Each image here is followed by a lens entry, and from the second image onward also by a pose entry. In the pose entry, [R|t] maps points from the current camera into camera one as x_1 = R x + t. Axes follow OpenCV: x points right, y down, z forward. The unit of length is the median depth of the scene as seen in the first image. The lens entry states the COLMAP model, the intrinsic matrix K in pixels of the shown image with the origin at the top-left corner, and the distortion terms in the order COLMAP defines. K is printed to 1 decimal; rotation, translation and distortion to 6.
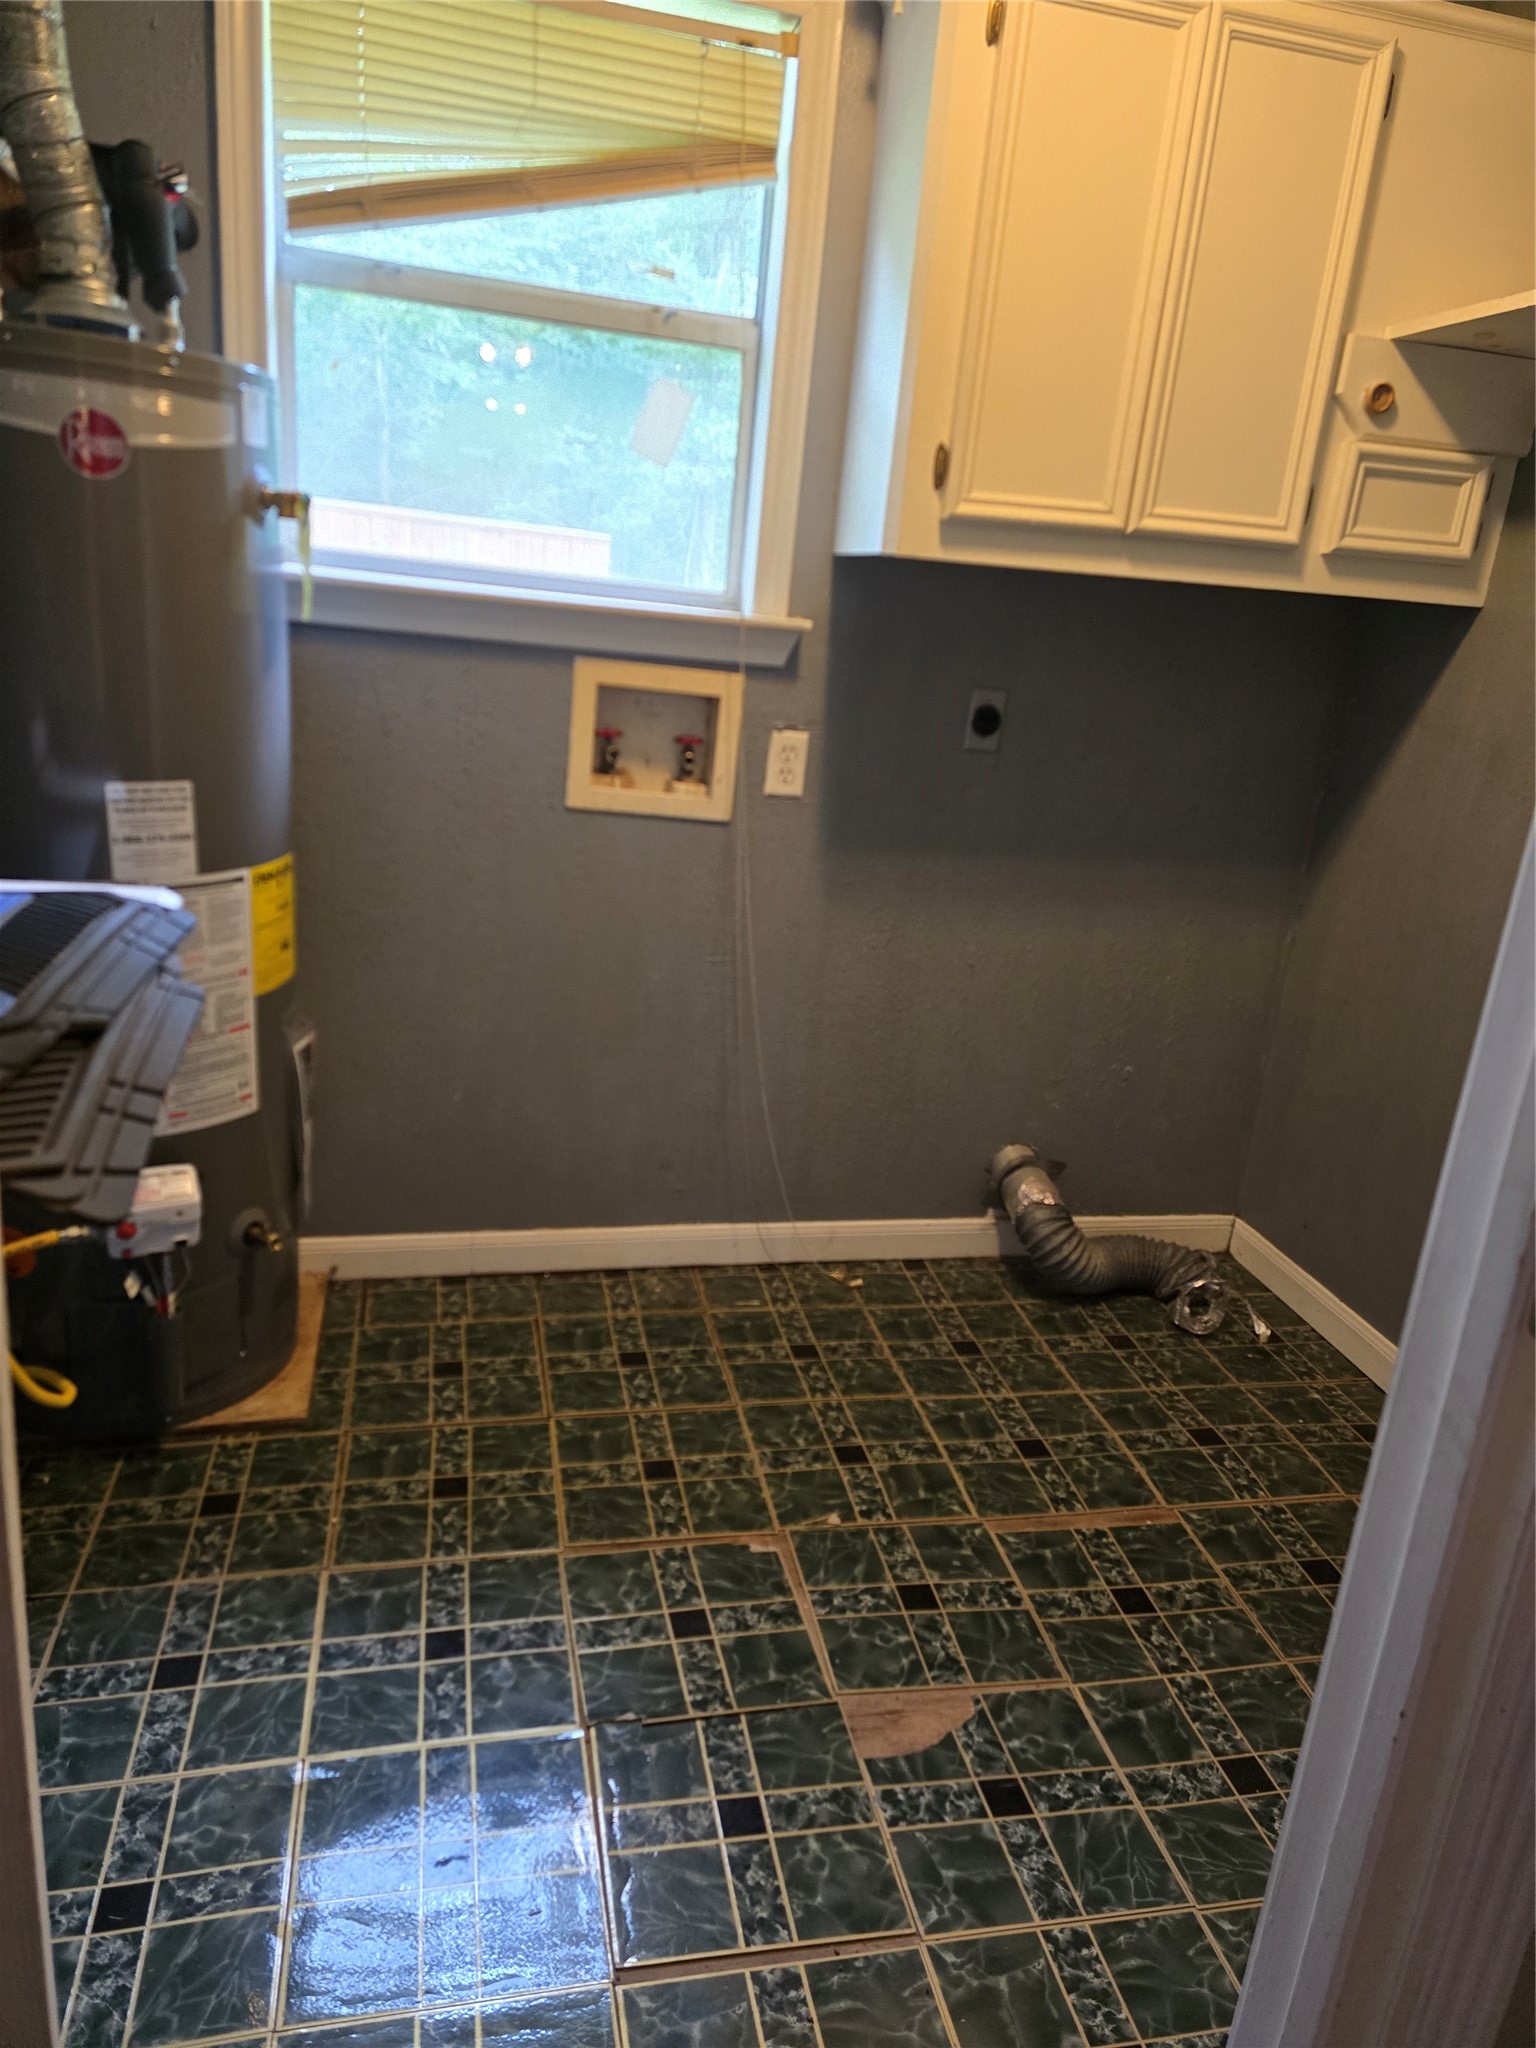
lens RADIAL K [[1389.3, 0, 778.4], [0, 1389.3, 1008.0], [0, 0, 1]] dist [0.085925, -0.075090]
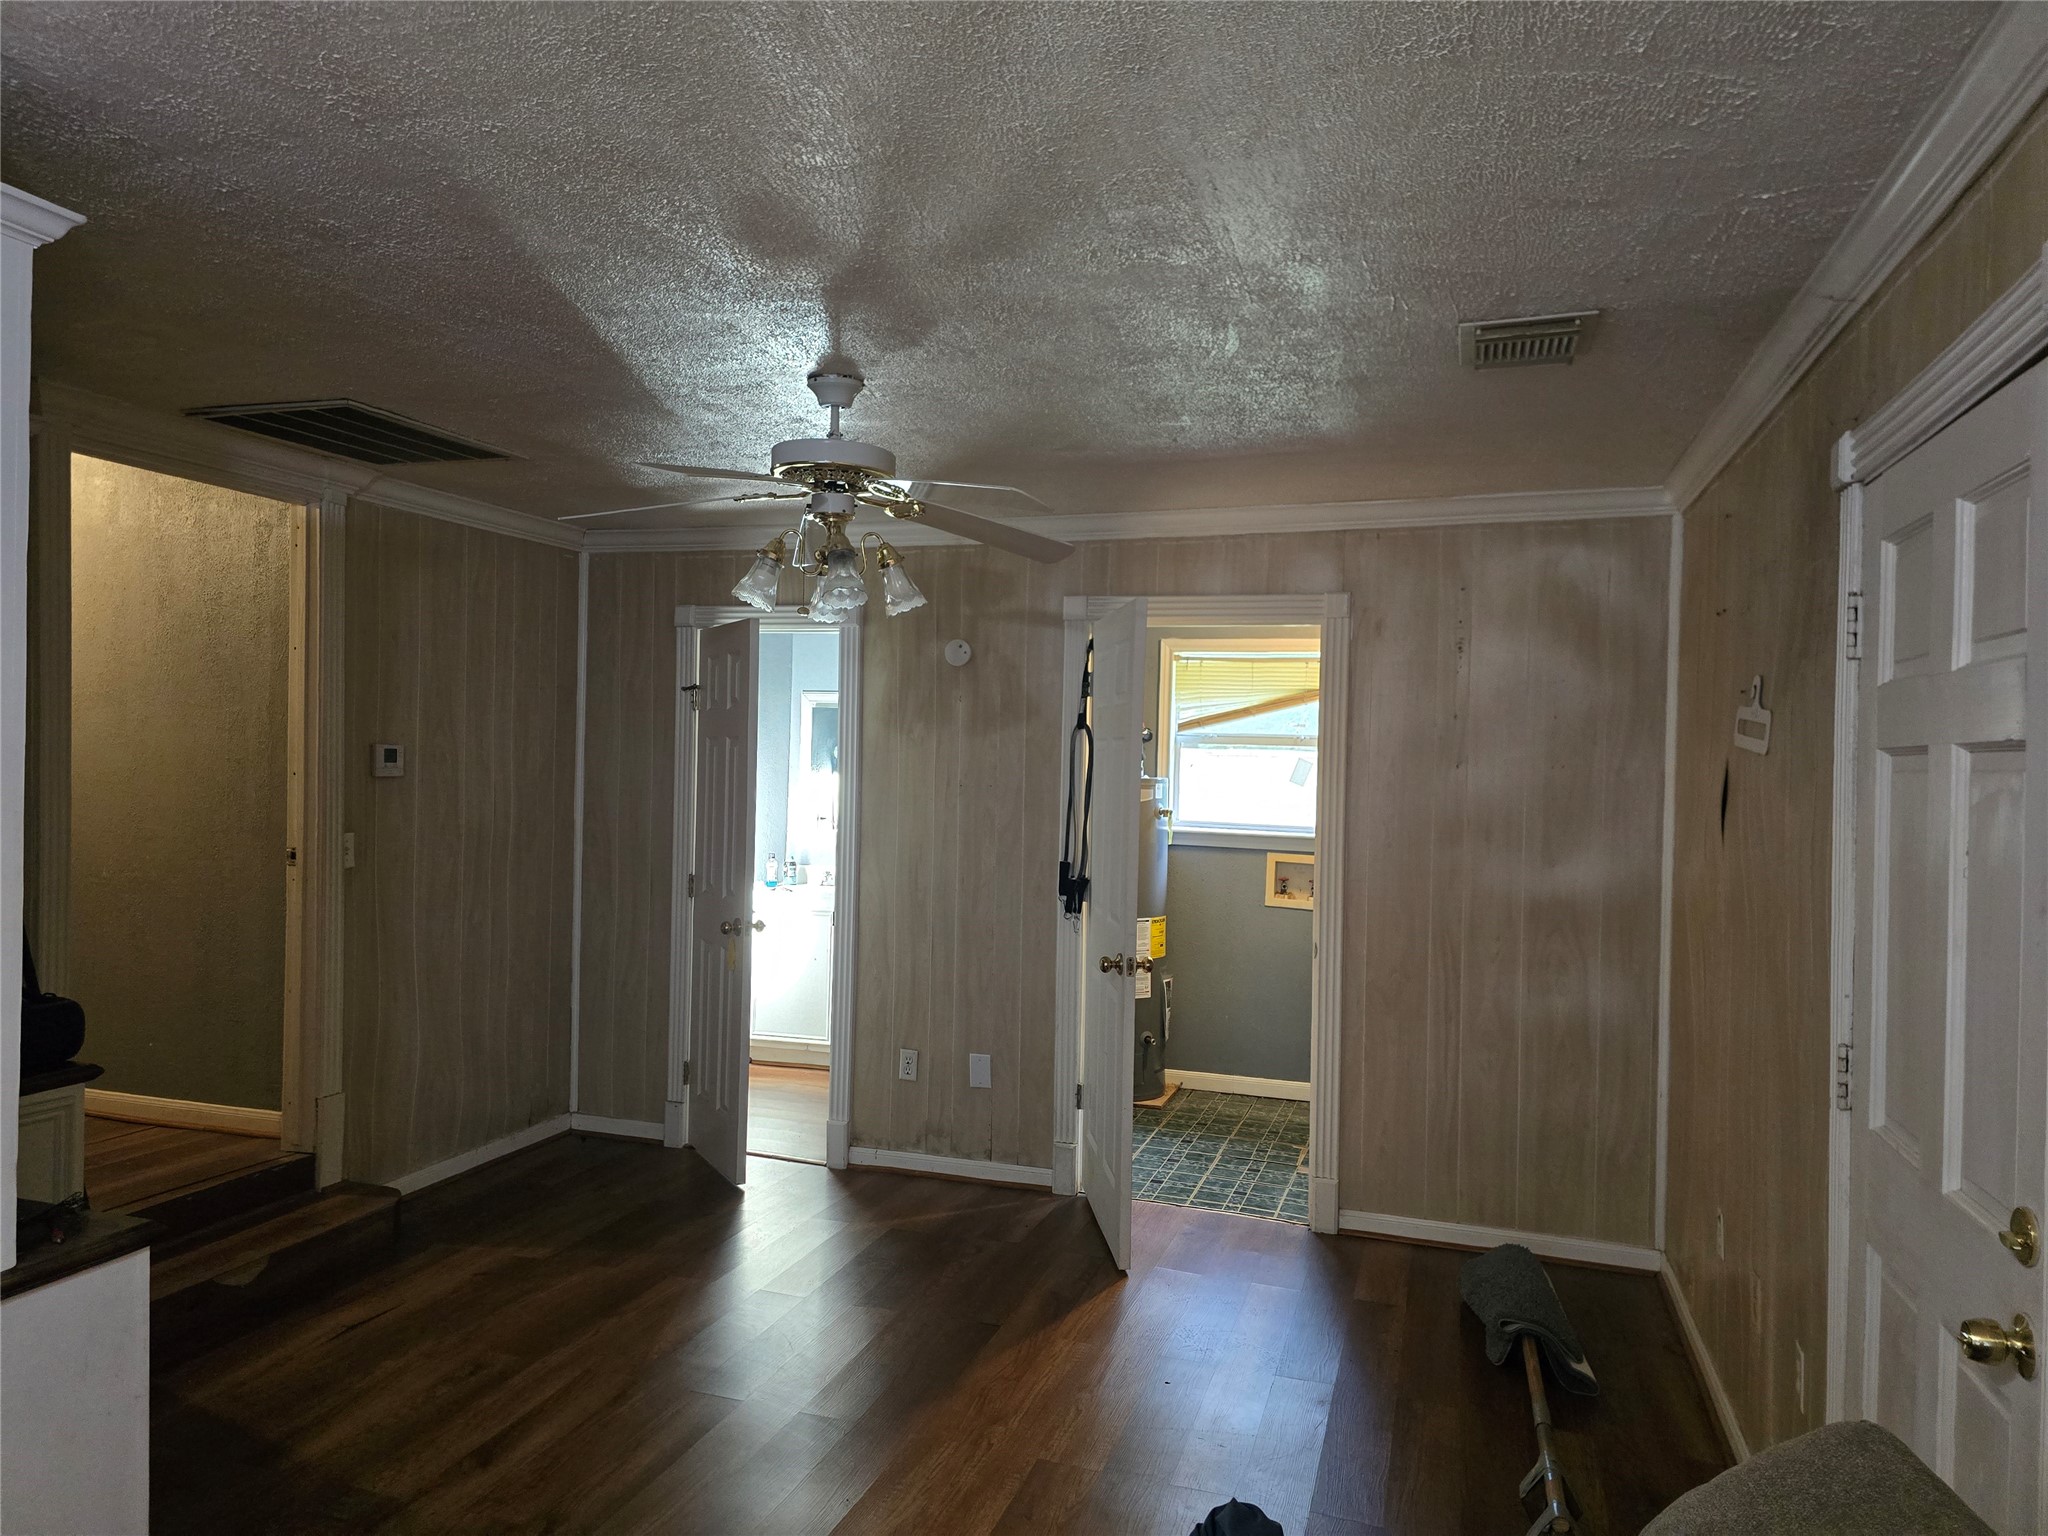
lens RADIAL K [[1389.3, 0, 1022.3], [0, 1389.3, 767.2], [0, 0, 1]] dist [0.085925, -0.075090]
pose [[0.863551, -0.068899, -0.499532, 0.976407], [-0.092638, 0.952086, -0.291464, 0.521751], [0.495679, 0.297970, 0.815792, -1.840349]]
